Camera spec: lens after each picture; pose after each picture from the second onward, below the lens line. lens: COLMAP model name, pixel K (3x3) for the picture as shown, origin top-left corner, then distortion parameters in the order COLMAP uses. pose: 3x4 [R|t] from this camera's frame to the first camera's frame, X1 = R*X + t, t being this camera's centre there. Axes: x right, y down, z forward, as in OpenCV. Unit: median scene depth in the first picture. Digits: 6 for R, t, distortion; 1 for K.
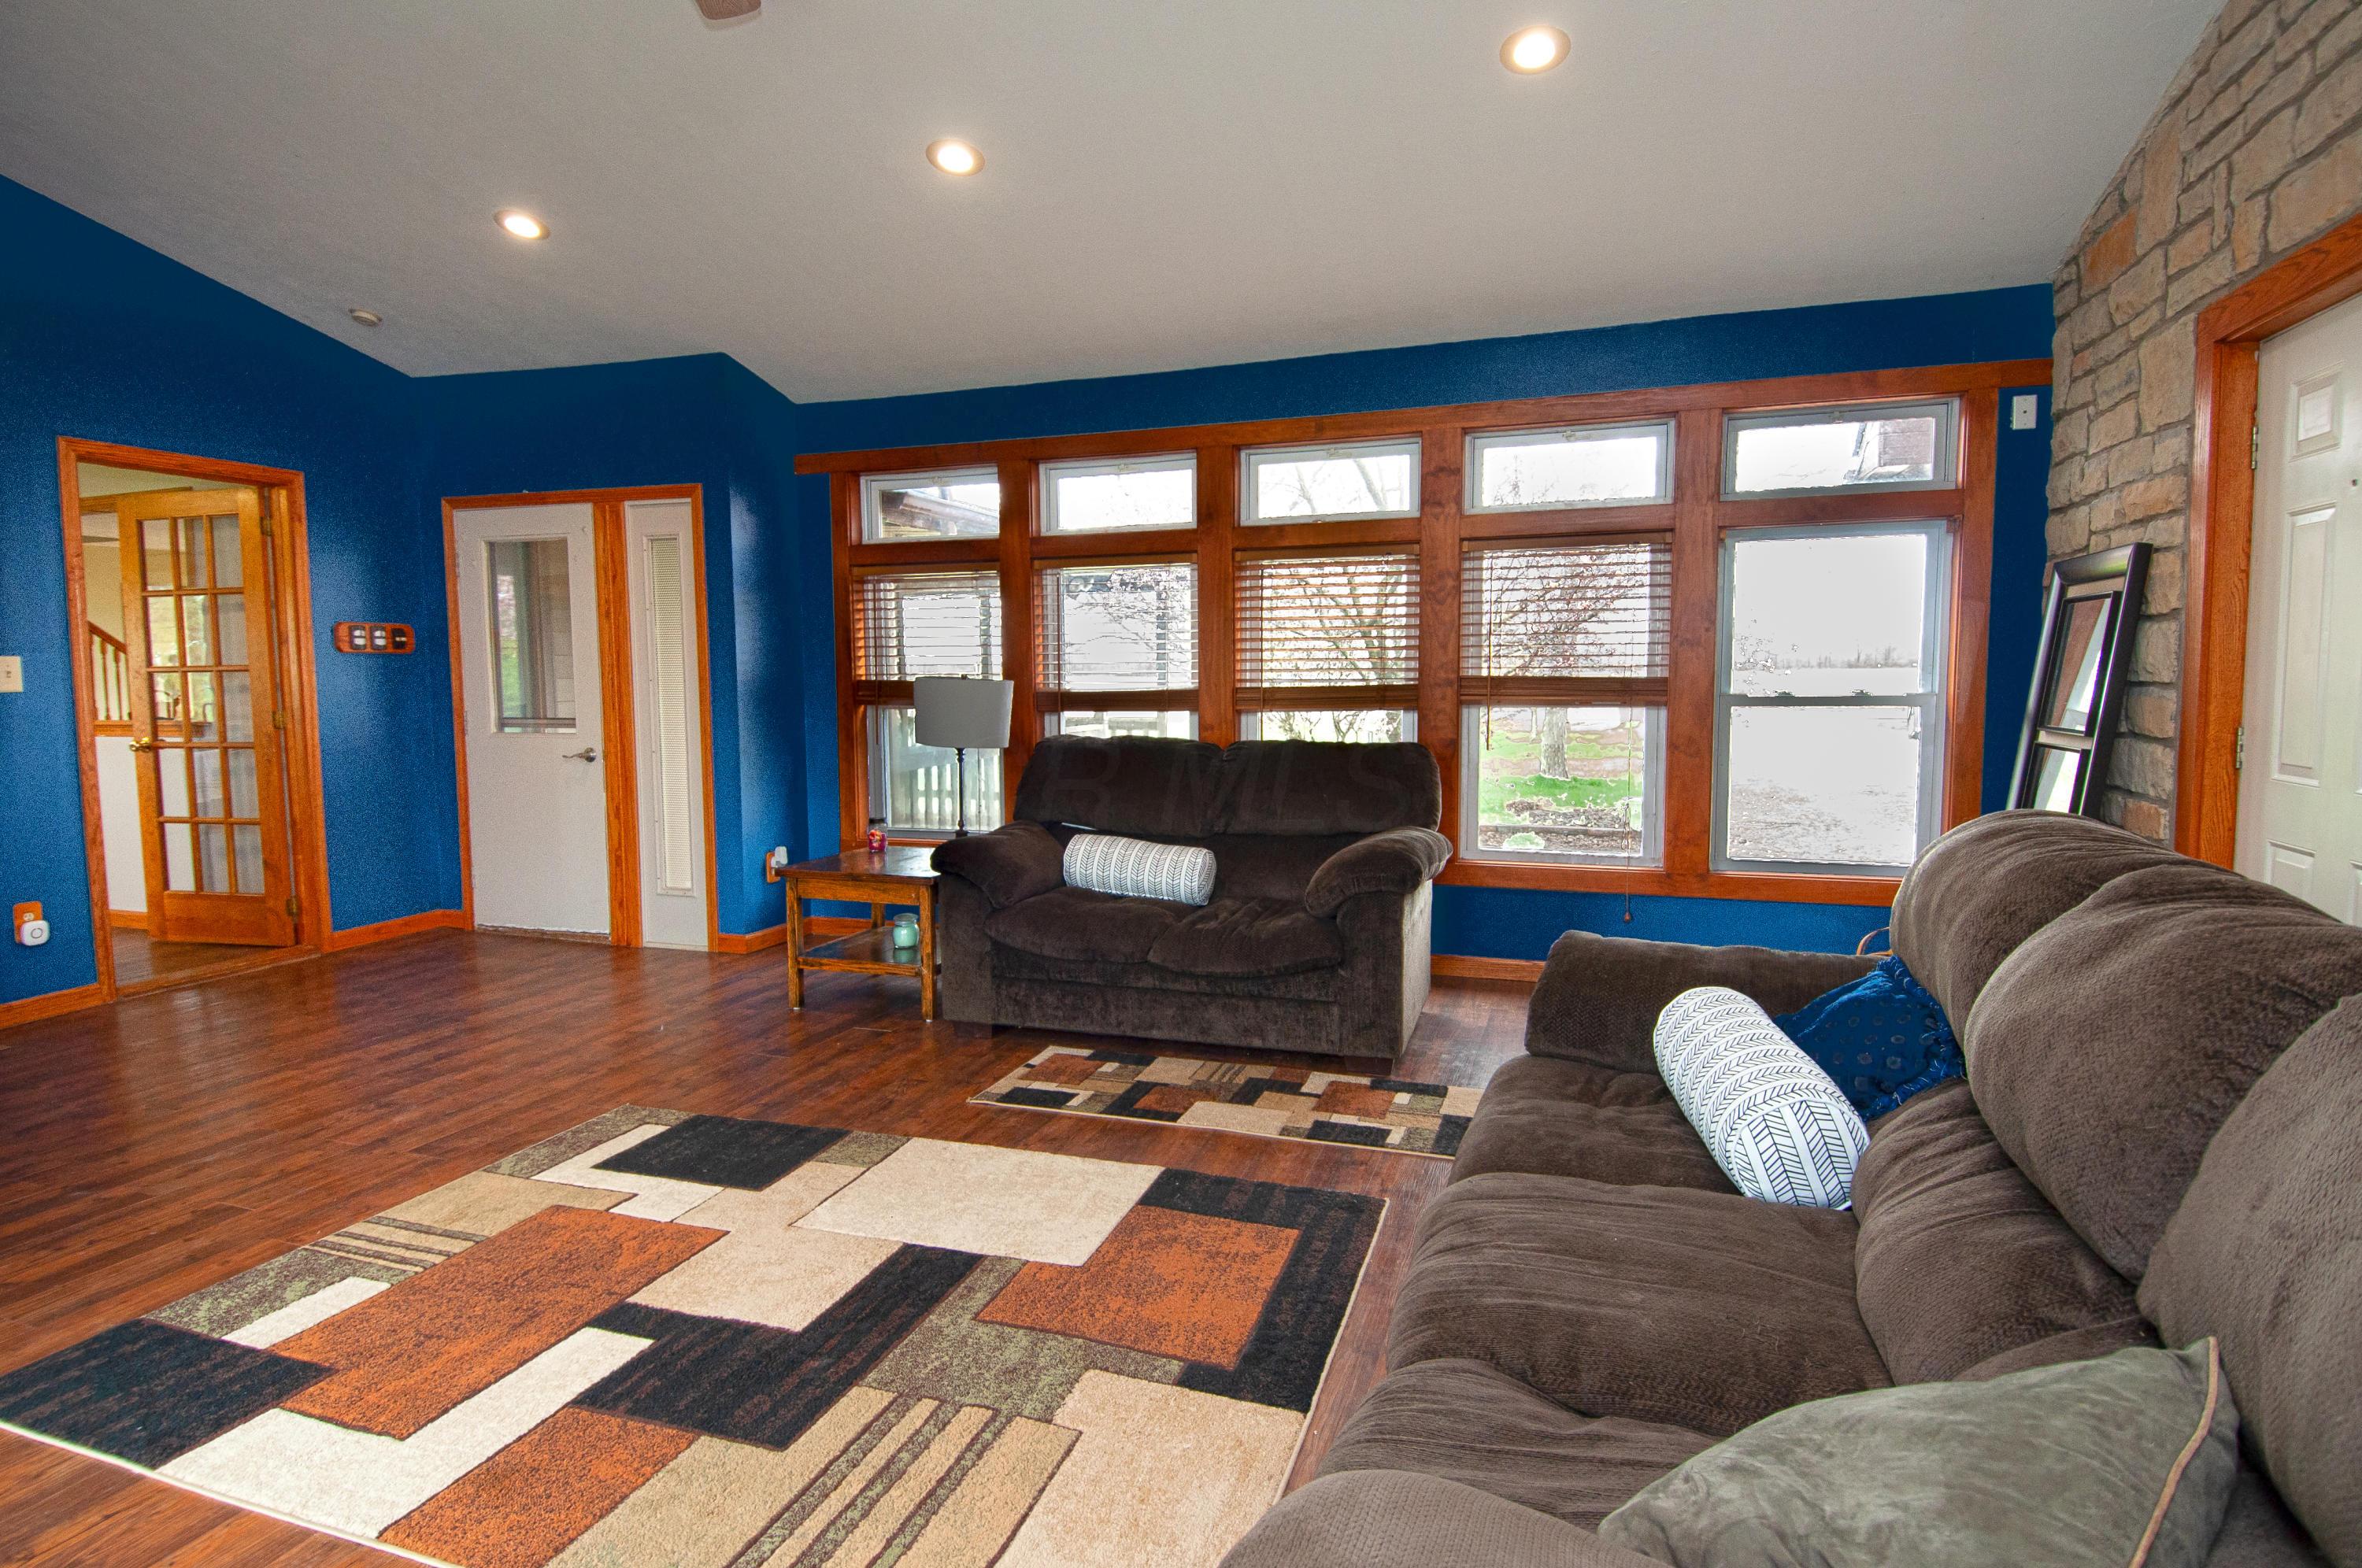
lens RADIAL K [[1205.4, 0, 1170.0], [0, 1205.4, 771.9], [0, 0, 1]] dist [0.044562, -0.054897]
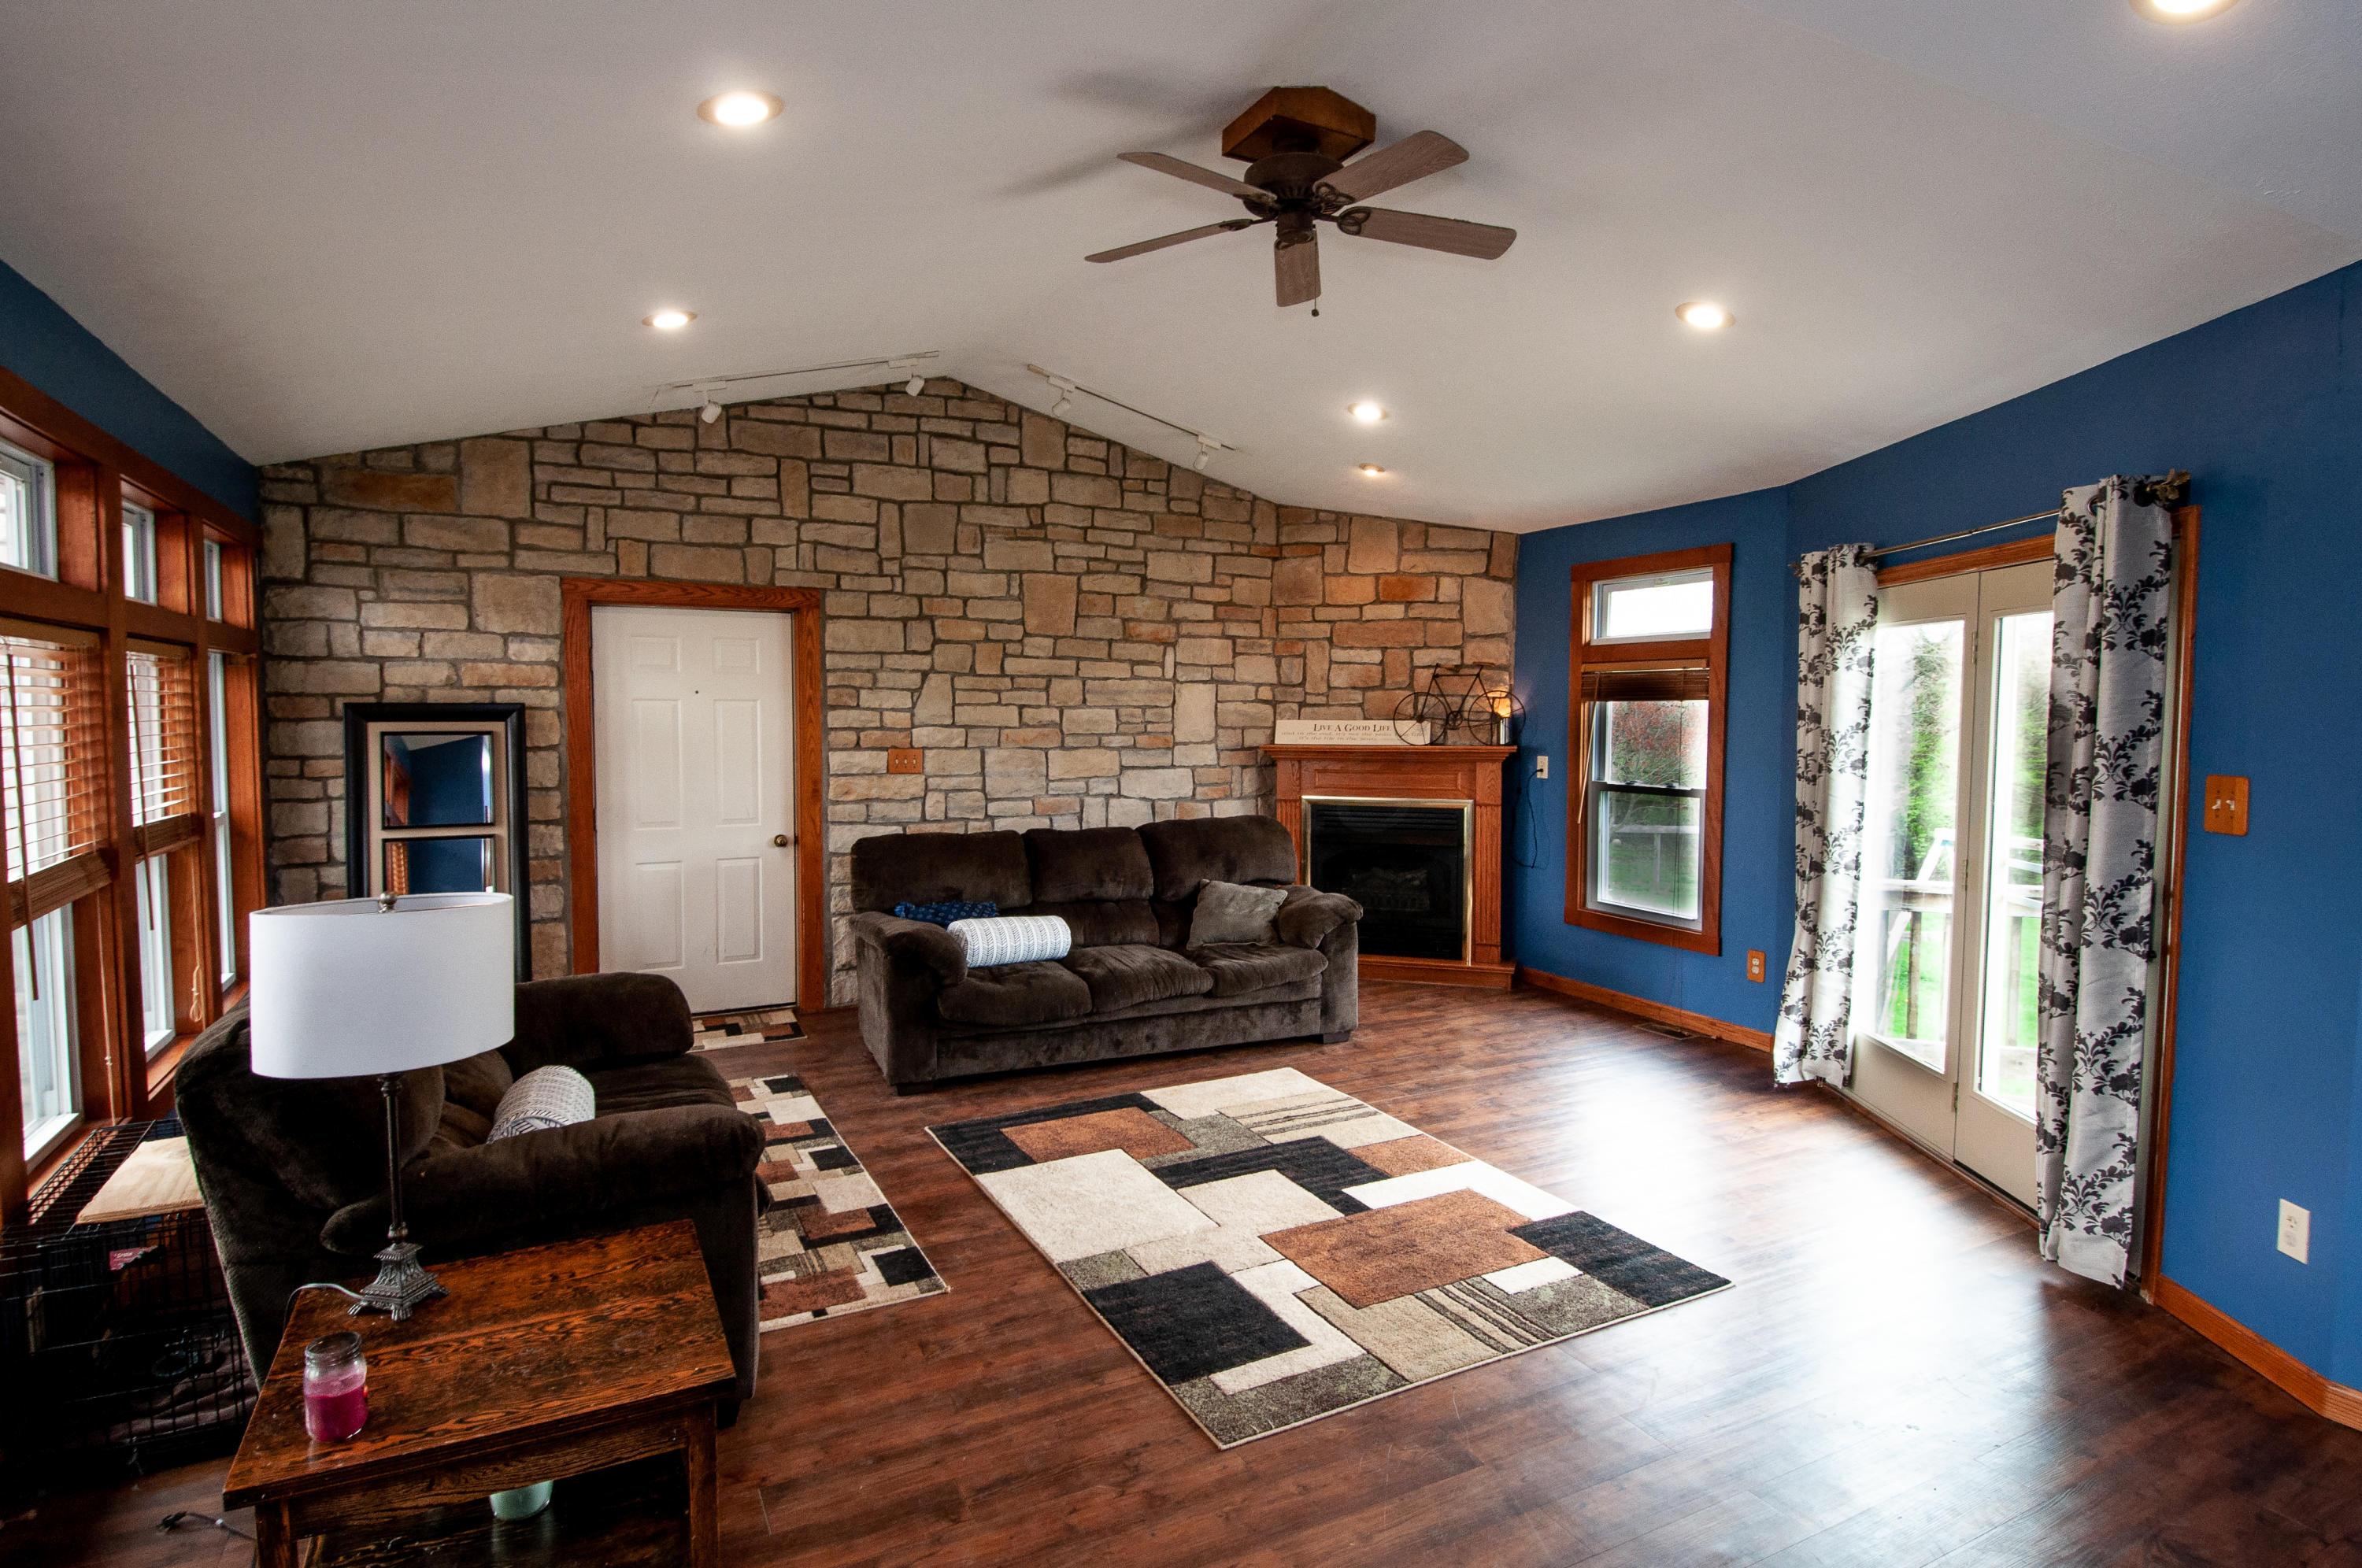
lens RADIAL K [[1205.4, 0, 1170.0], [0, 1205.4, 771.9], [0, 0, 1]] dist [0.044562, -0.054897]
pose [[-0.715592, -0.032876, 0.697744, -1.172379], [0.058695, 0.992529, 0.106962, -0.268968], [-0.696048, 0.117496, -0.708316, 1.895447]]
